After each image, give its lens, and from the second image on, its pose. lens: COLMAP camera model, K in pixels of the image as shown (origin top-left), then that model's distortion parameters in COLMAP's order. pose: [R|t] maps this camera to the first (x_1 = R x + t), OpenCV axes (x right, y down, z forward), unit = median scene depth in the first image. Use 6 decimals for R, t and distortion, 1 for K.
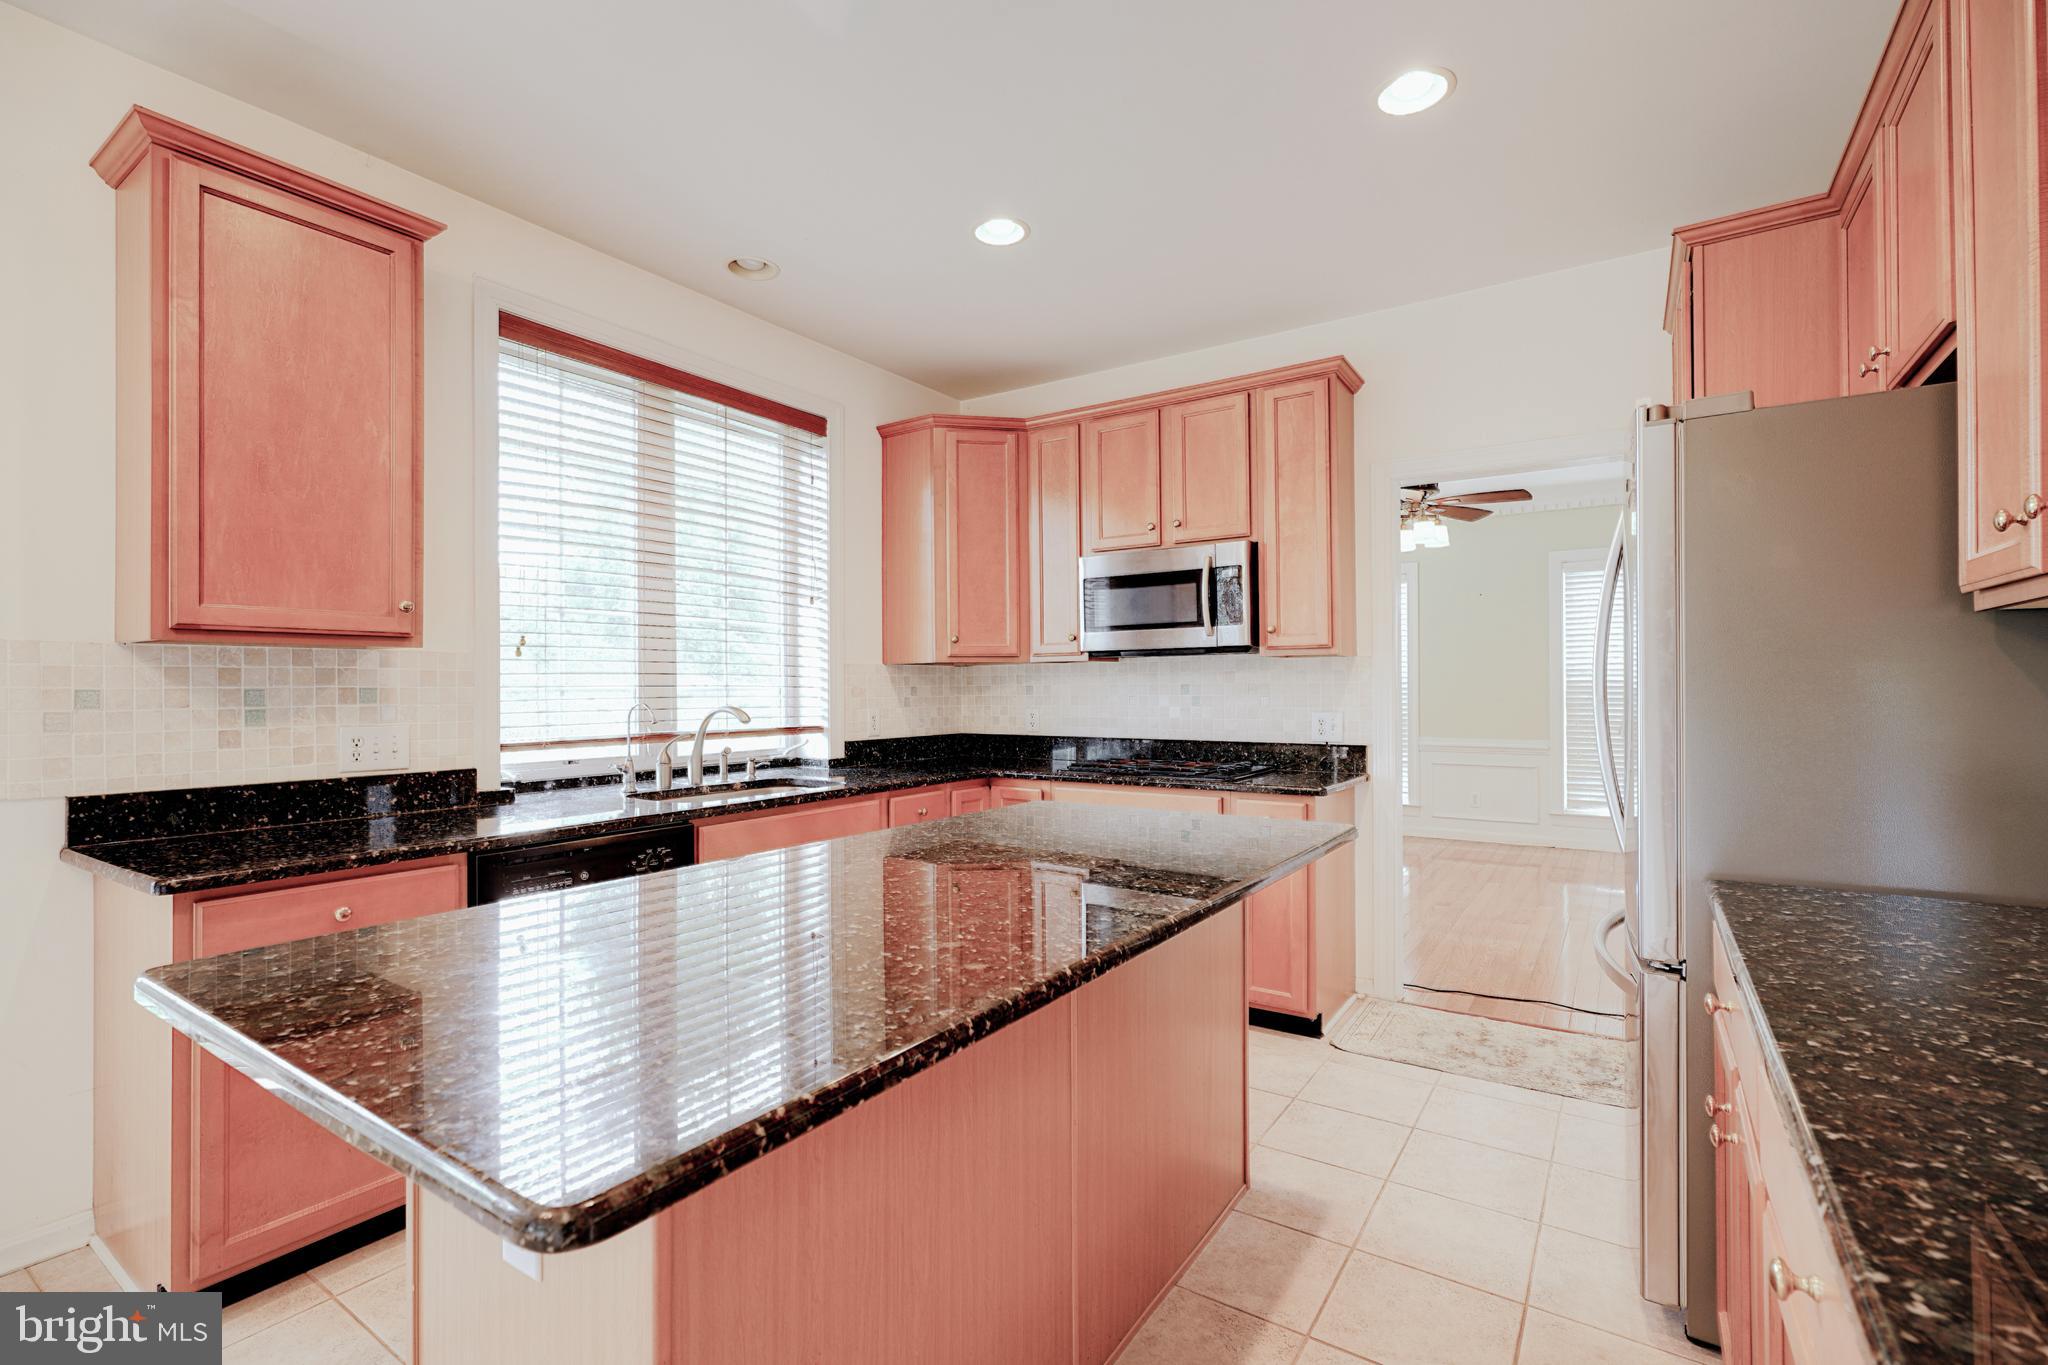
lens RADIAL K [[921.6, 0, 1007.4], [0, 921.6, 682.3], [0, 0, 1]] dist [0.000508, 0.000490]
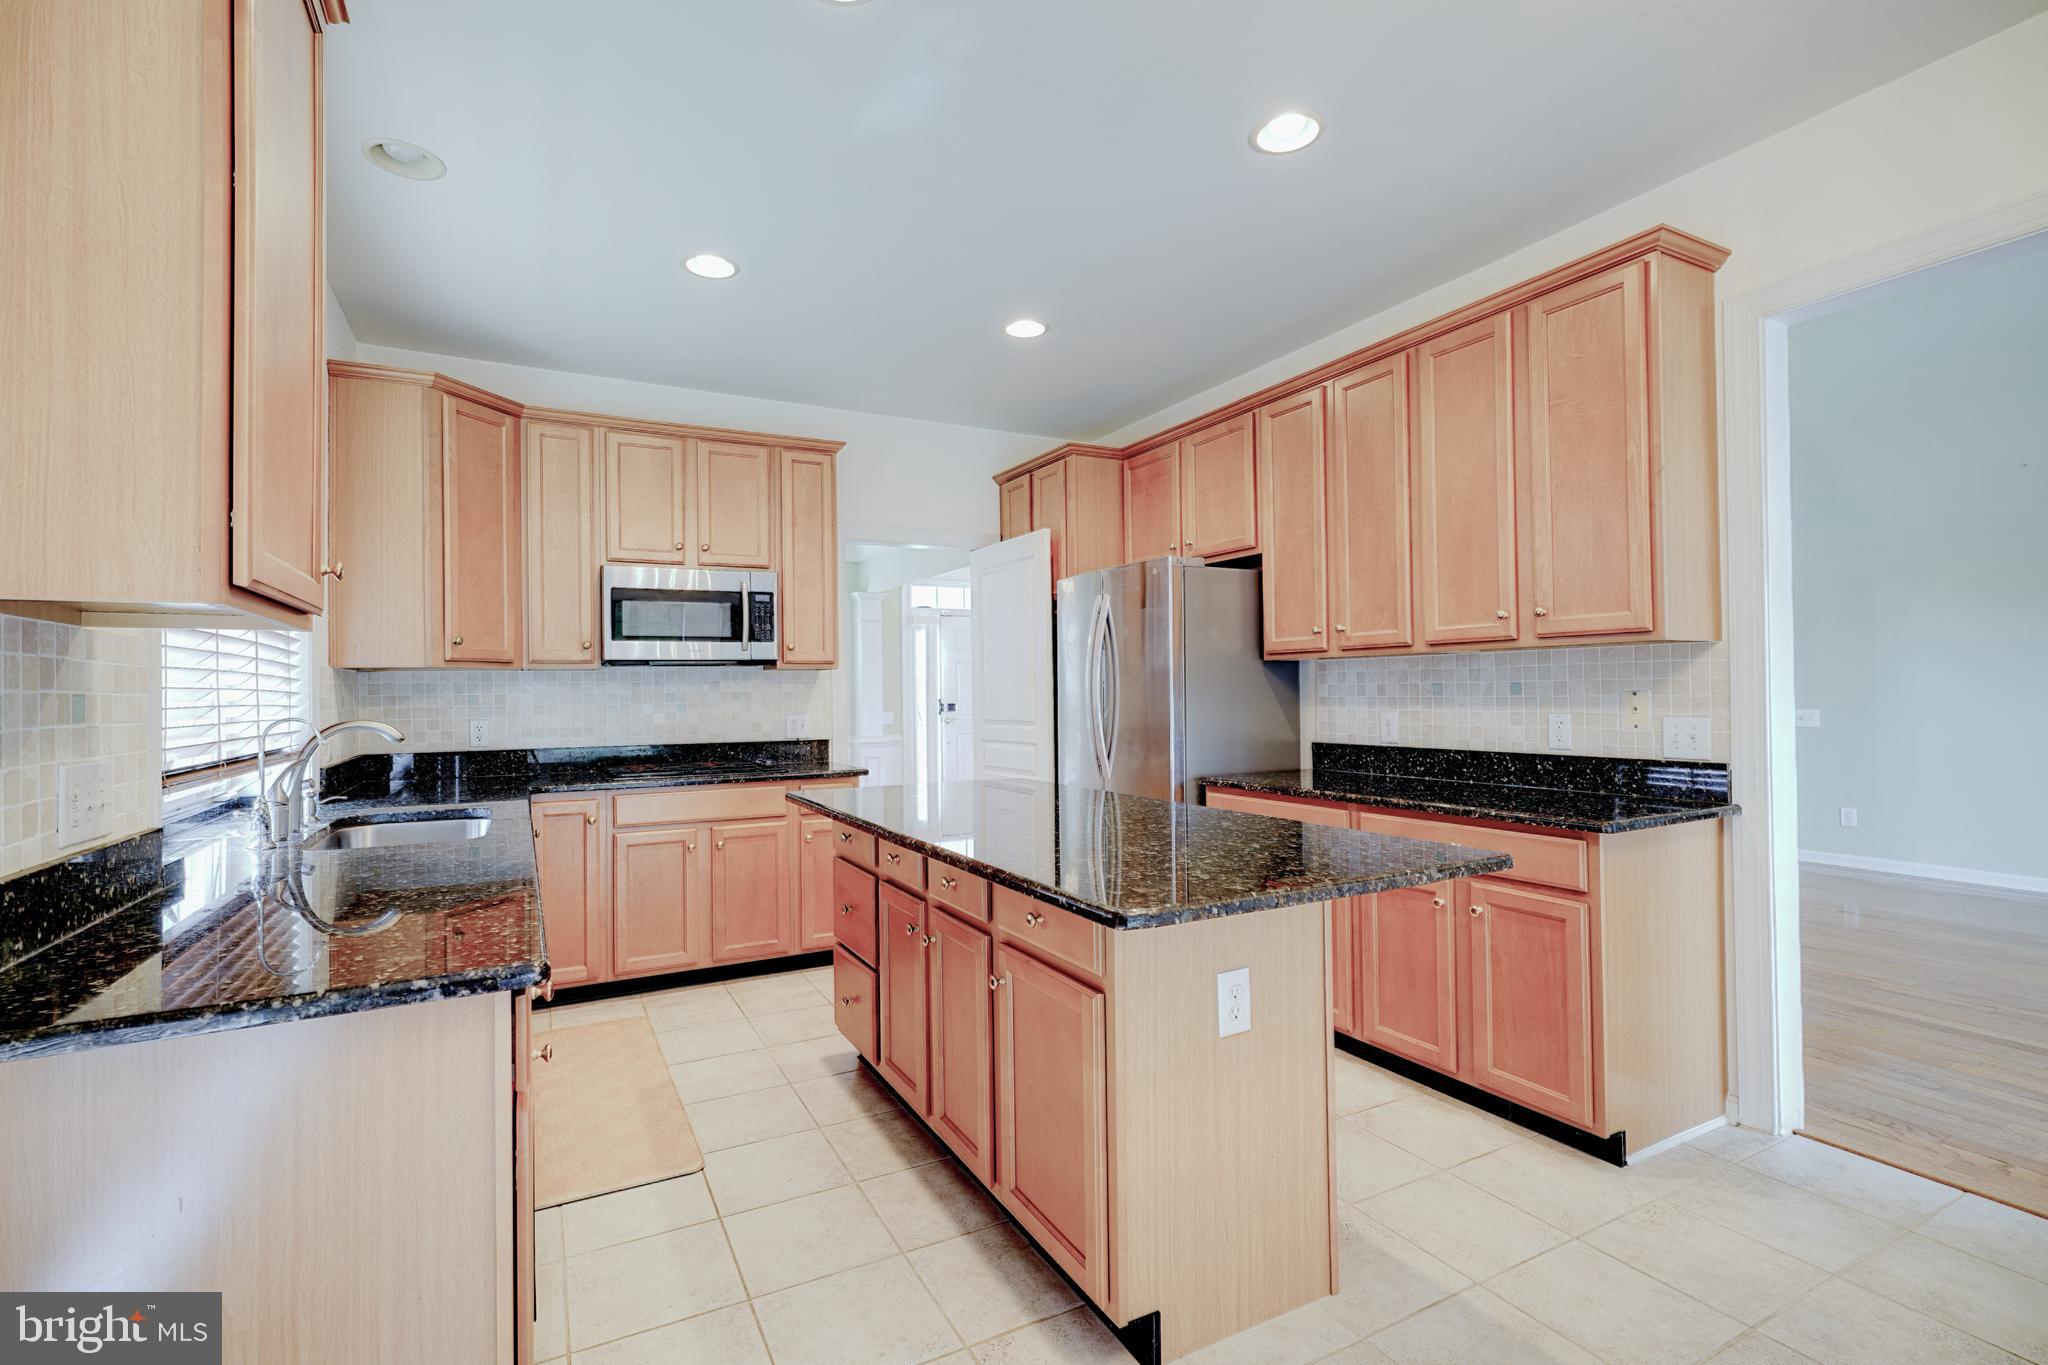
lens RADIAL K [[941.4, 0, 1024.0], [0, 941.4, 682.5], [0, 0, 1]] dist [-0.004271, -0.000228]
pose [[0.467010, 0.007416, 0.884221, -0.647585], [0.004206, 0.999935, -0.010608, 0.004100], [-0.884242, 0.008673, 0.466949, 0.134990]]
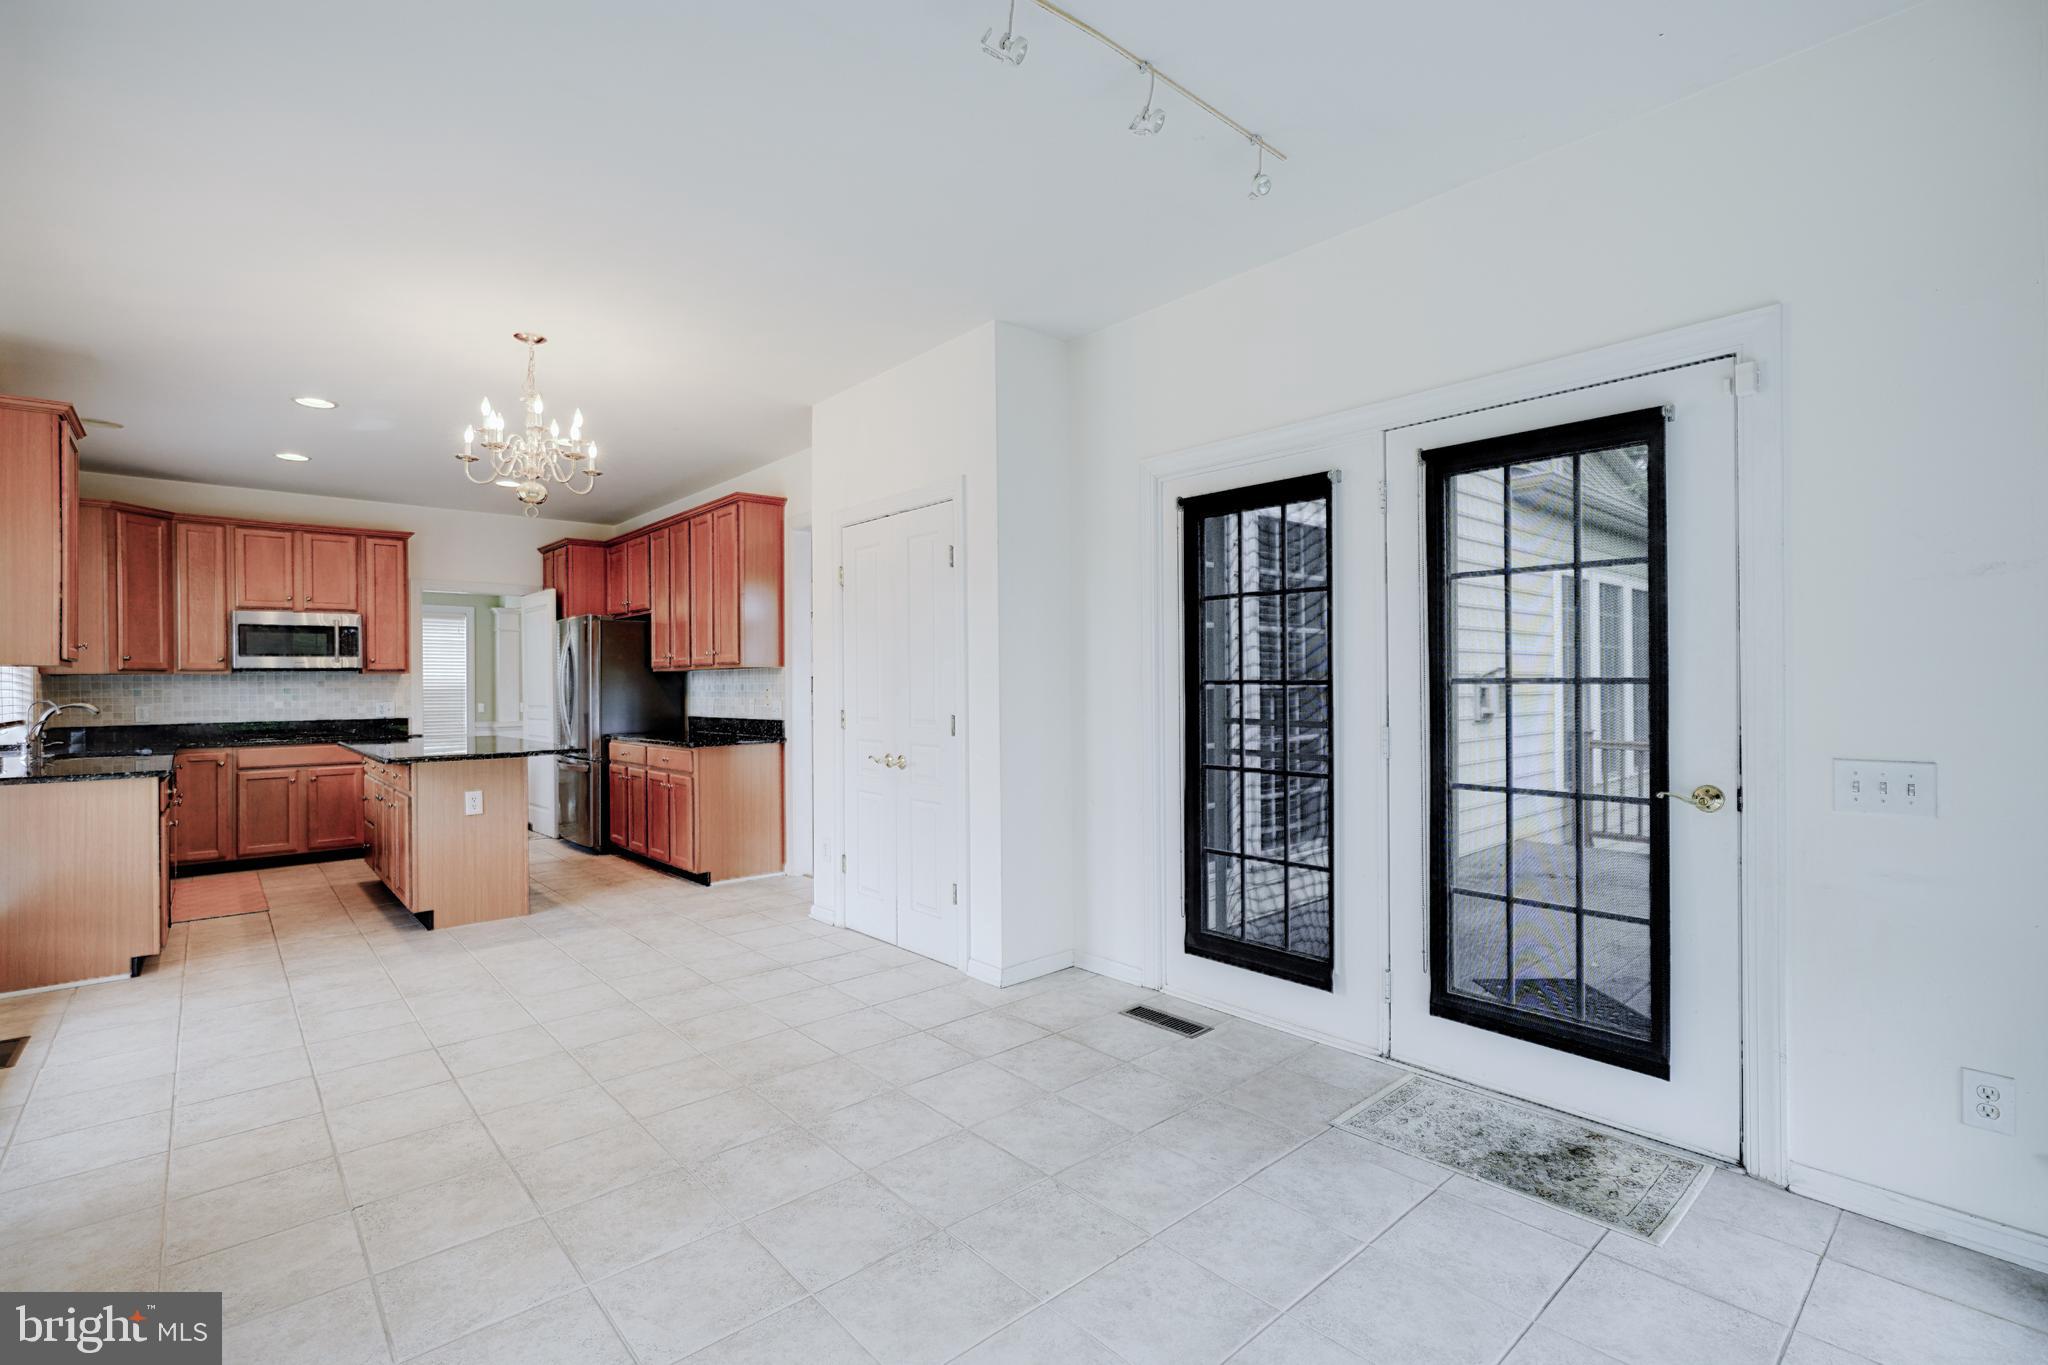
lens RADIAL K [[921.6, 0, 1007.4], [0, 921.6, 682.3], [0, 0, 1]] dist [0.000508, 0.000490]
pose [[0.249243, 0.003203, 0.968436, -1.235252], [0.001961, 0.999991, -0.003812, 0.000120], [-0.968439, 0.002849, 0.249235, -0.778365]]
